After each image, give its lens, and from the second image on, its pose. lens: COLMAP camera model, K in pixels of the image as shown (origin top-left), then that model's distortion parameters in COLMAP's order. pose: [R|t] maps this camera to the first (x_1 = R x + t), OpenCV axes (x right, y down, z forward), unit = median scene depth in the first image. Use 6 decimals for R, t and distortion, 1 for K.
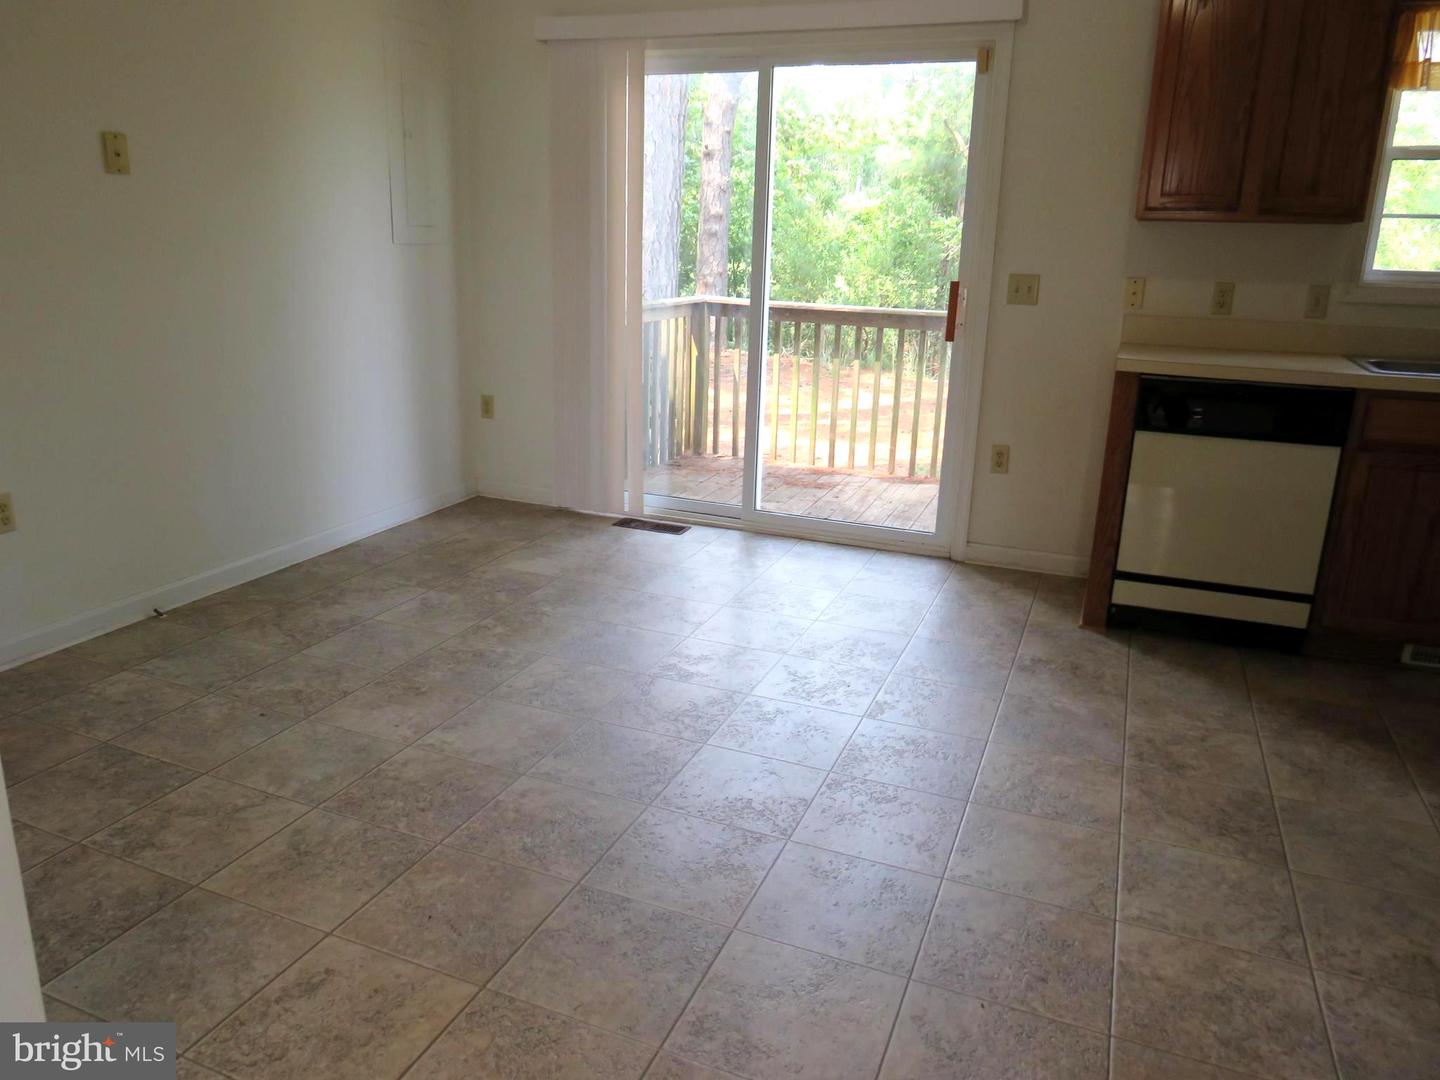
lens RADIAL K [[1004.1, 0, 712.6], [0, 1004.1, 529.9], [0, 0, 1]] dist [-0.029798, 0.004622]
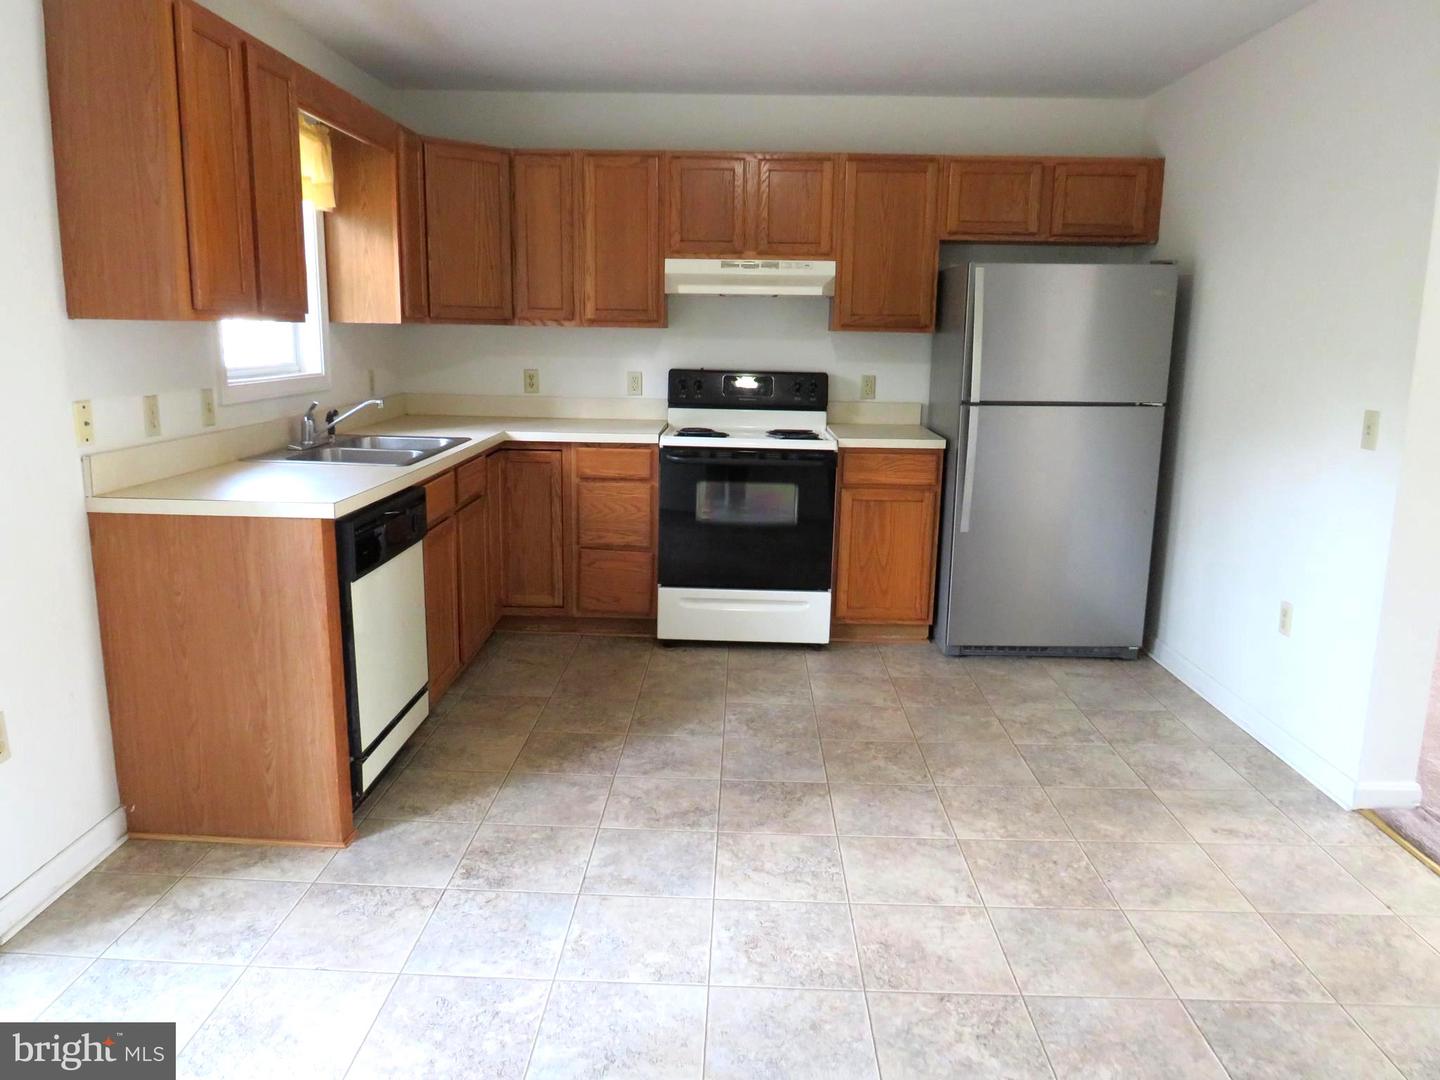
lens RADIAL K [[1004.1, 0, 710.9], [0, 1004.1, 541.1], [0, 0, 1]] dist [-0.029798, 0.004622]
pose [[-0.352740, -0.209940, 0.911866, -0.418563], [0.231570, 0.924607, 0.302452, -0.315161], [-0.906615, 0.317848, -0.277530, 0.973505]]
